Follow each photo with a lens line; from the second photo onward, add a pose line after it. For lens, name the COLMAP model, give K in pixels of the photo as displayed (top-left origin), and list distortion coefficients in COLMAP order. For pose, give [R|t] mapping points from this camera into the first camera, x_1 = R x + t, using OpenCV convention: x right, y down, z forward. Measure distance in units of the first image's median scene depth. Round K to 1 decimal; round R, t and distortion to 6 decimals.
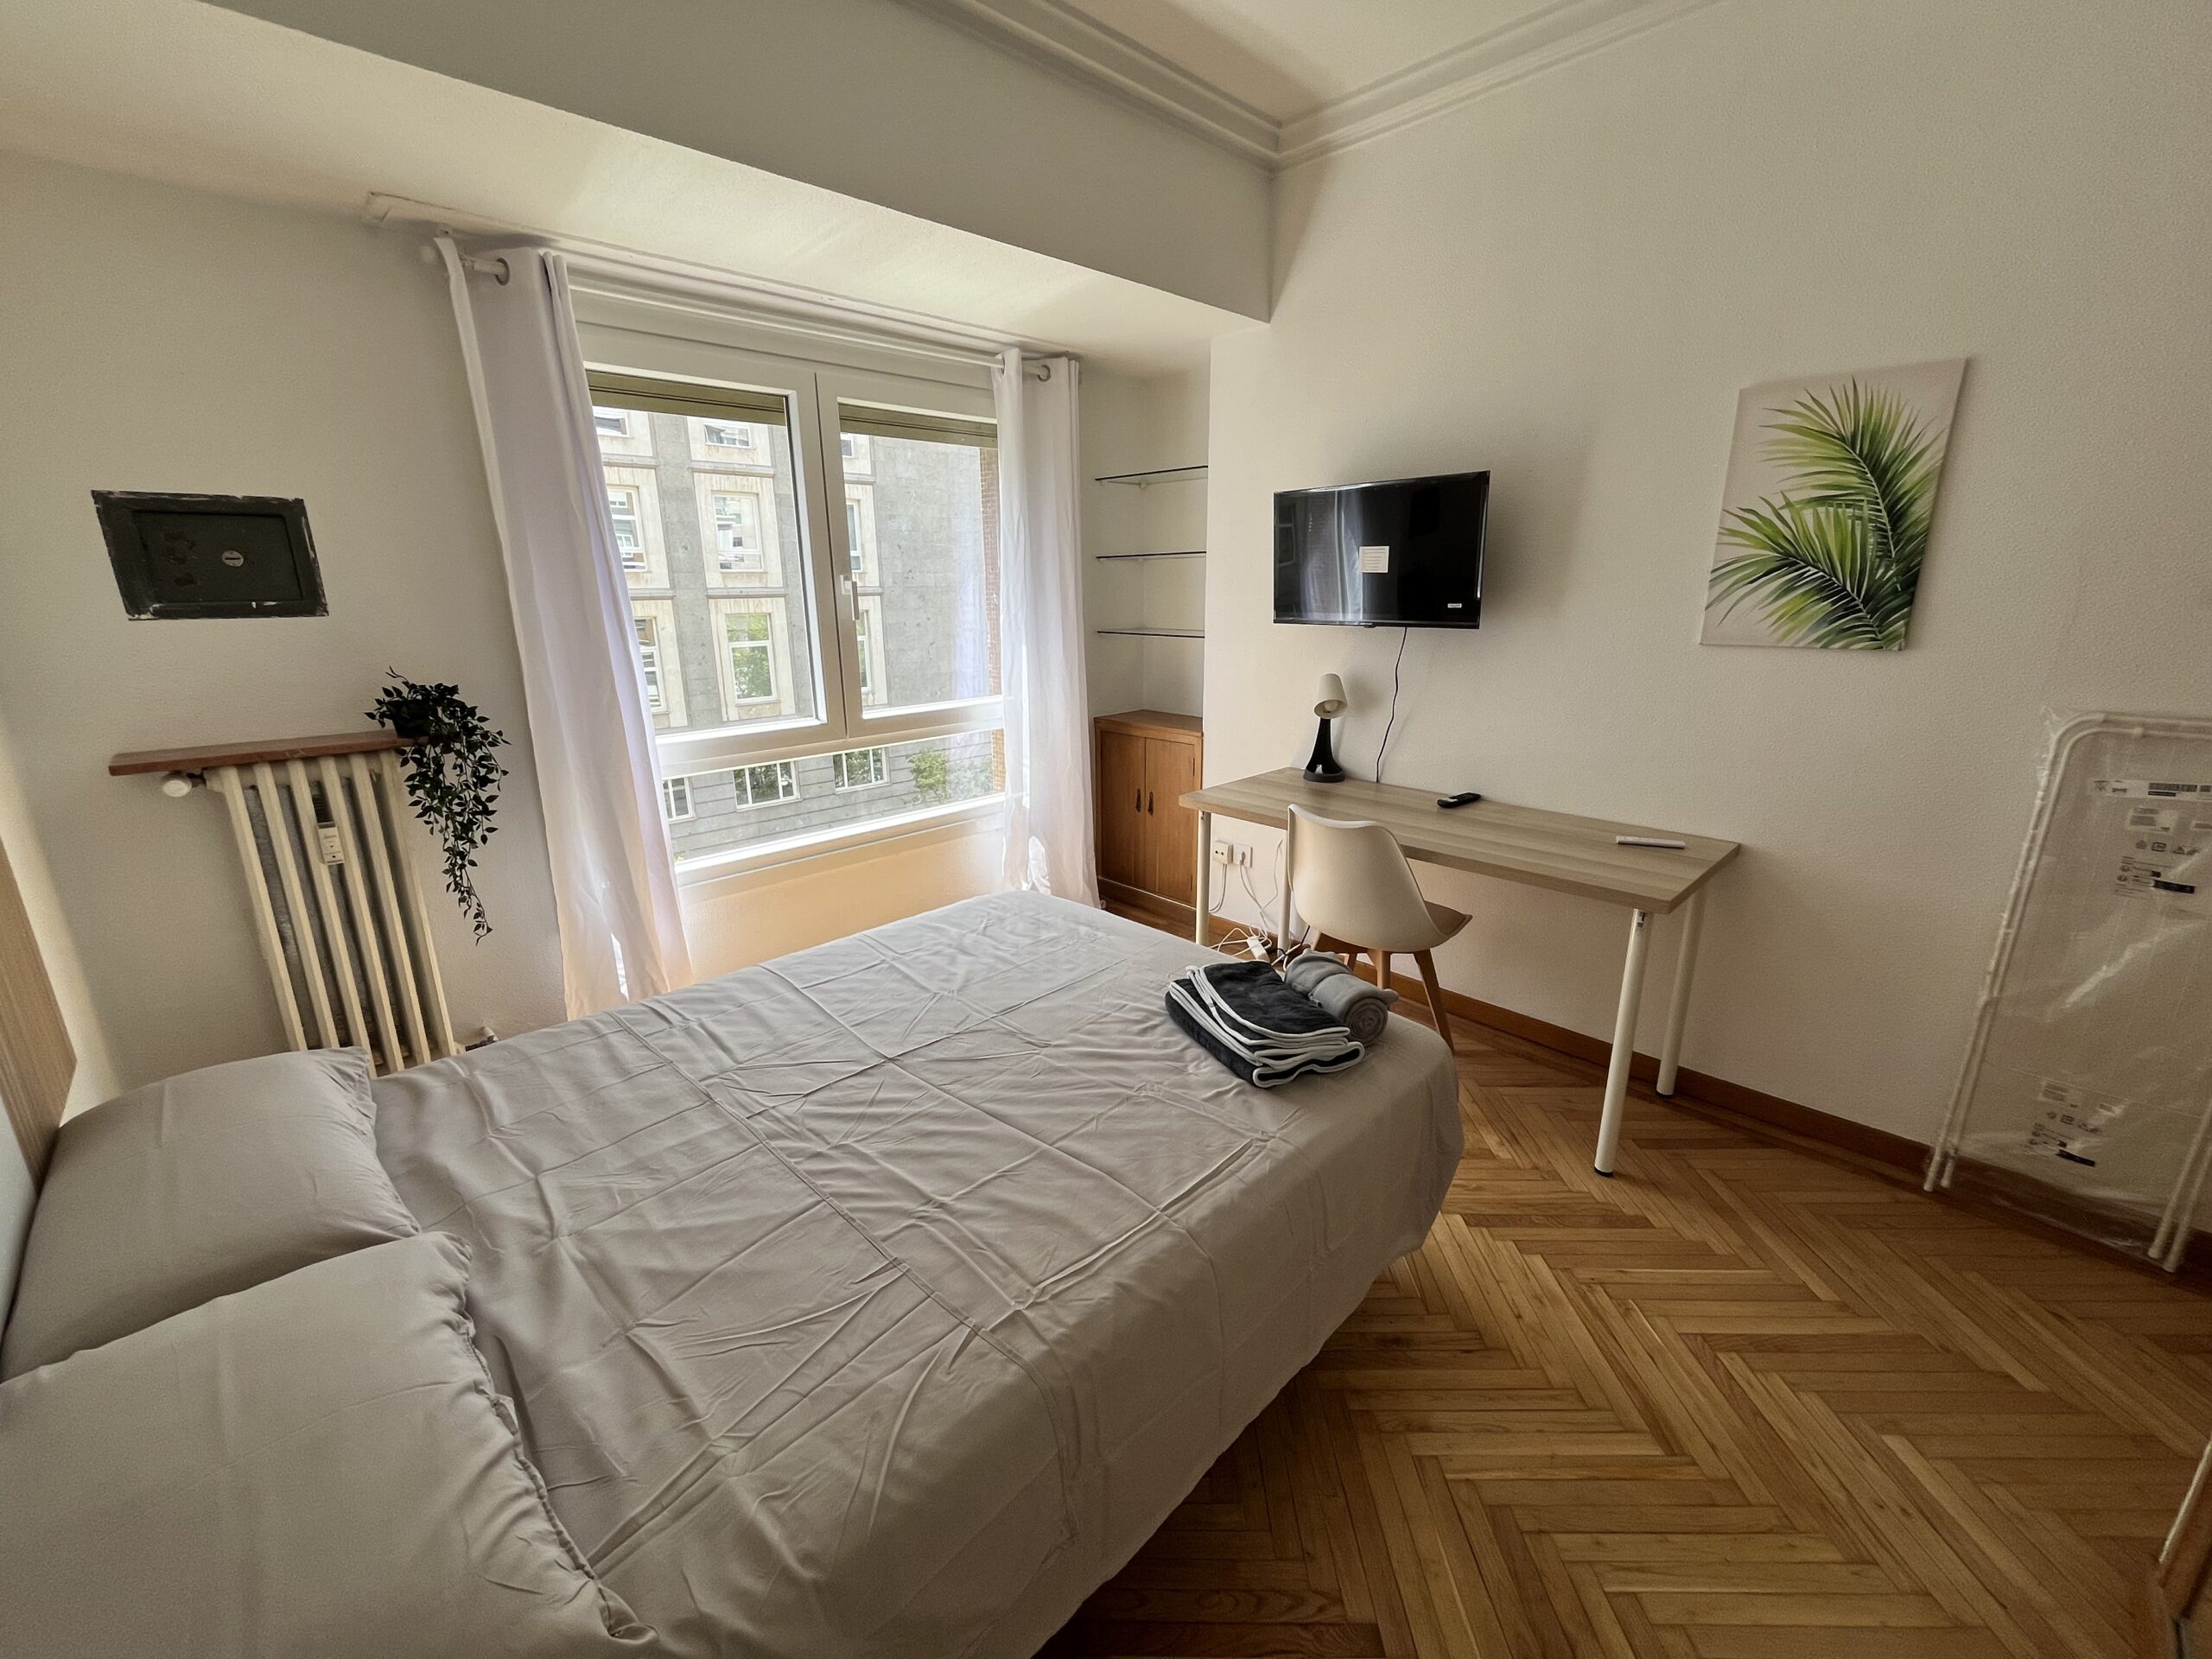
lens RADIAL K [[900.5, 0, 1100.3], [0, 900.5, 829.2], [0, 0, 1]] dist [-0.000732, -0.000078]
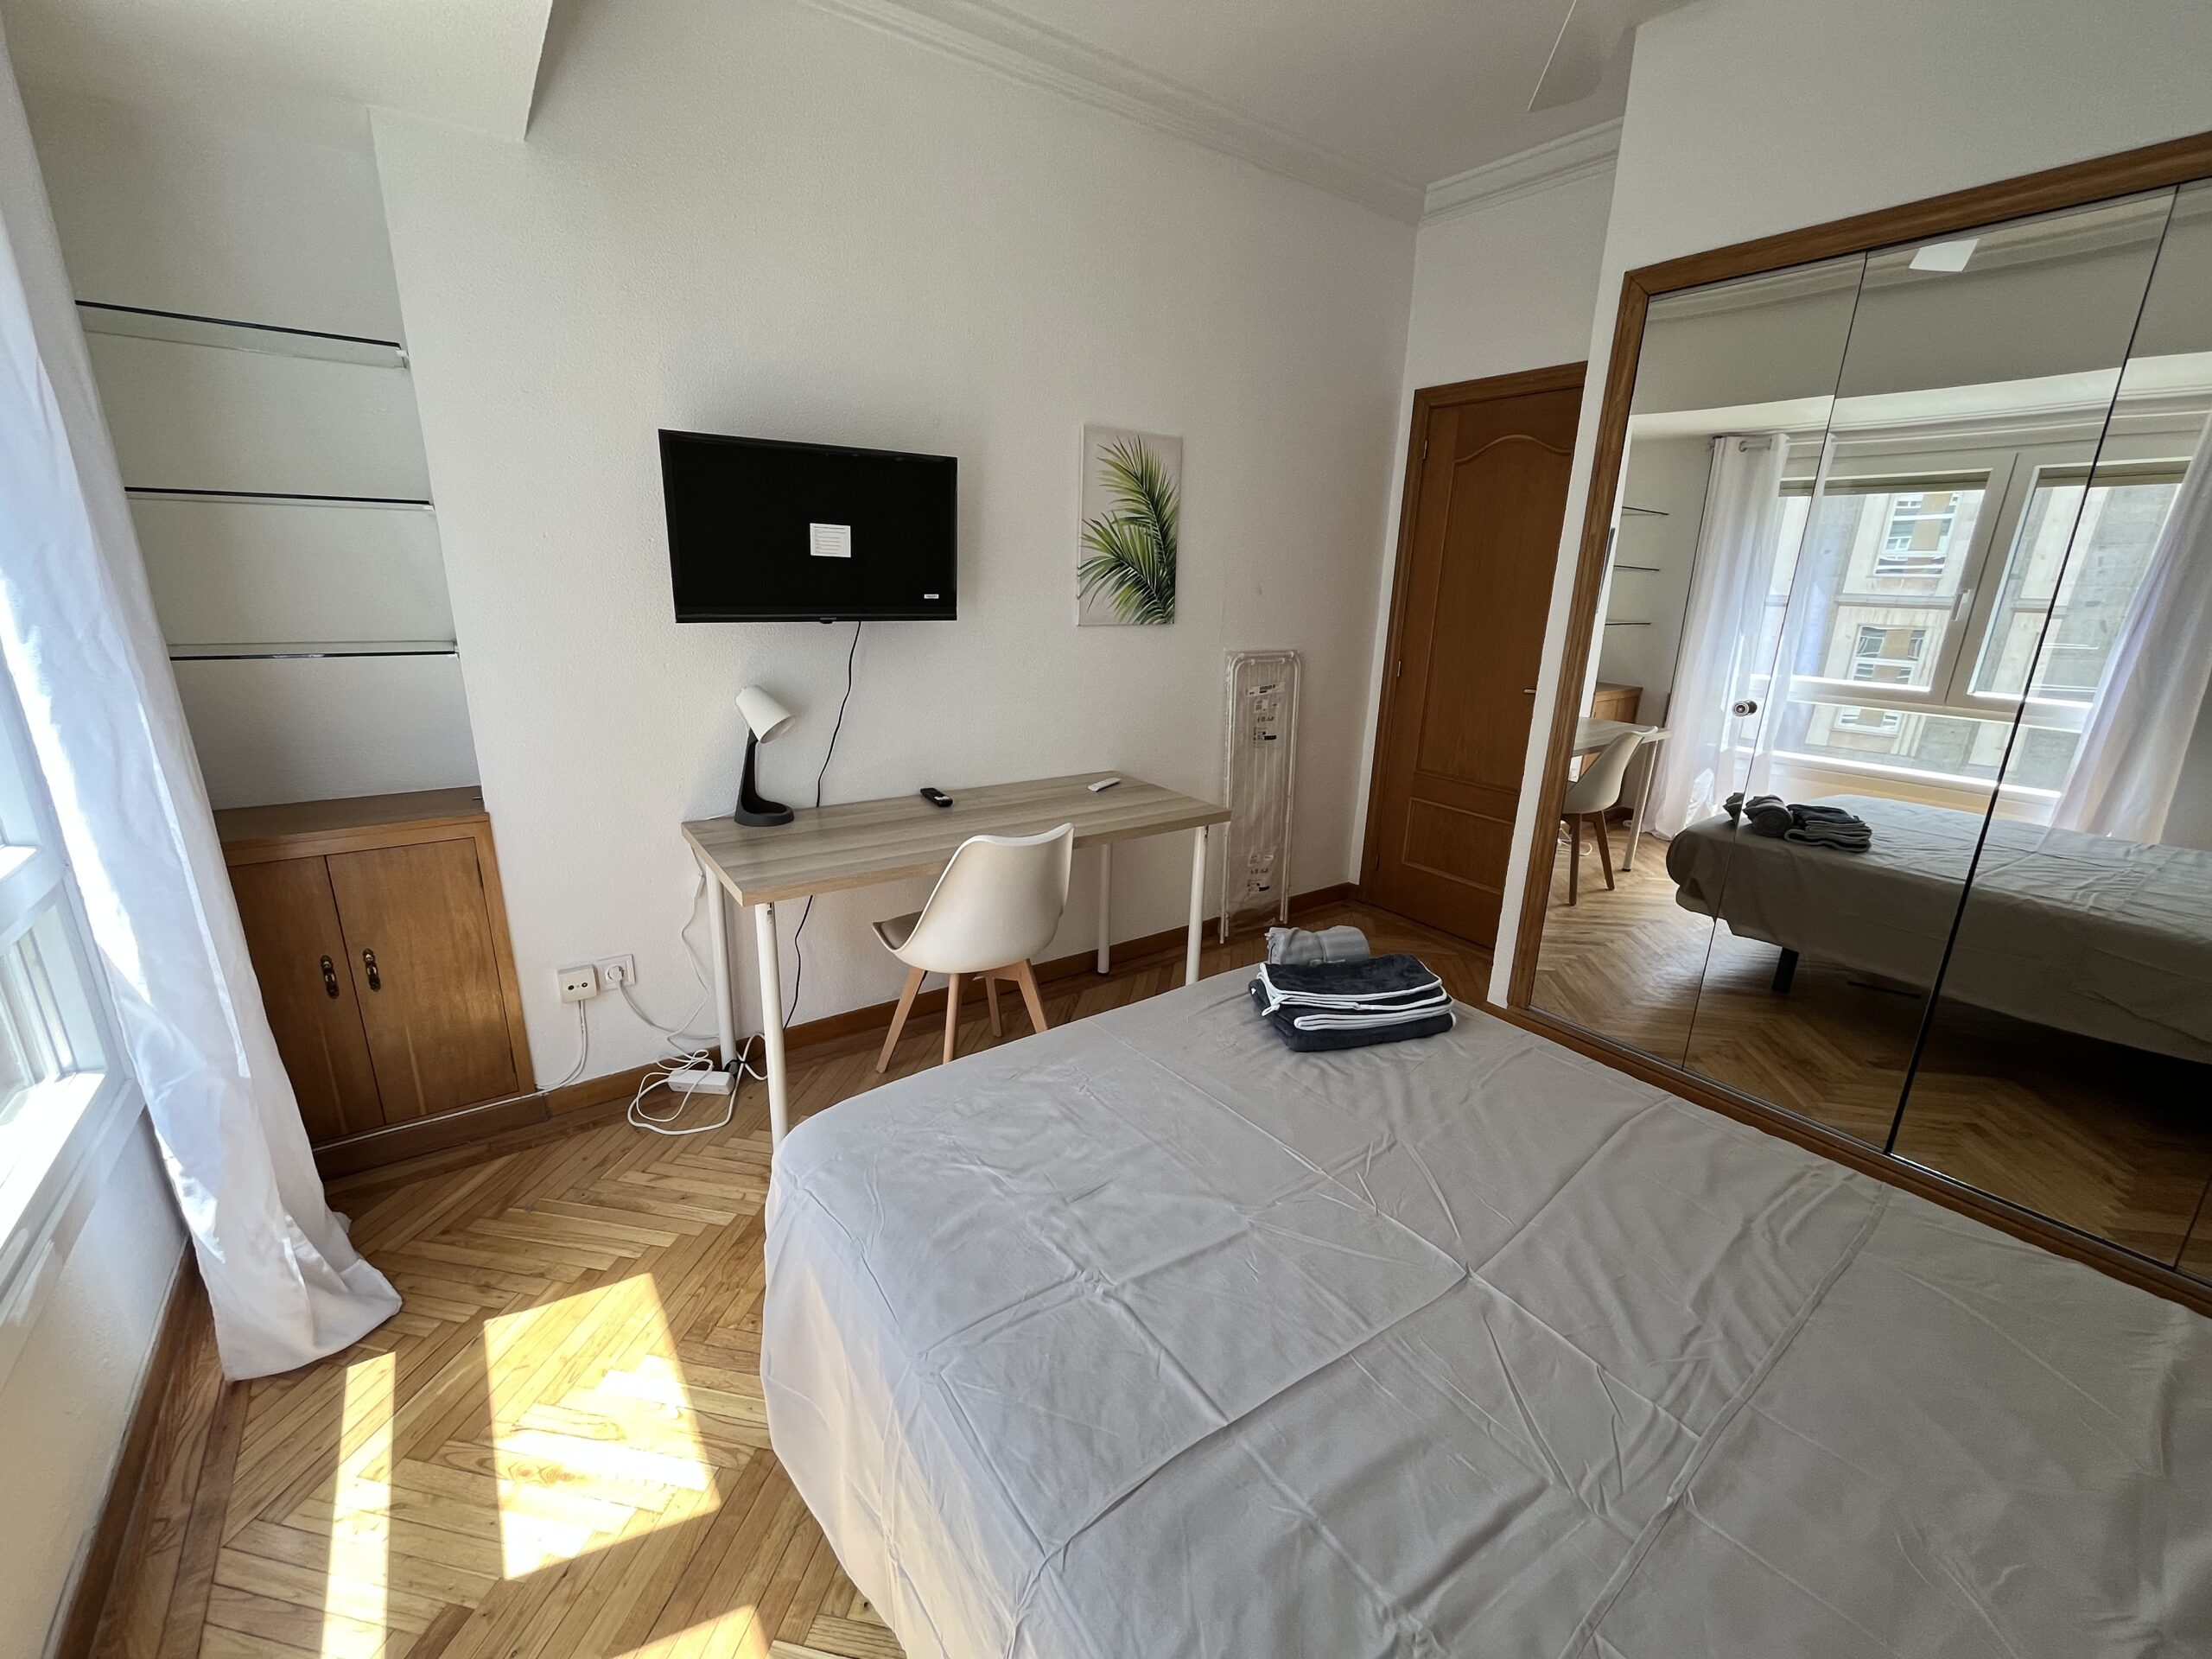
lens RADIAL K [[900.5, 0, 1100.3], [0, 900.5, 829.2], [0, 0, 1]] dist [-0.000732, -0.000078]
pose [[0.151020, -0.258109, 0.954239, -0.667989], [0.236065, 0.946799, 0.218737, -0.224020], [-0.959931, 0.192229, 0.203916, 0.842493]]
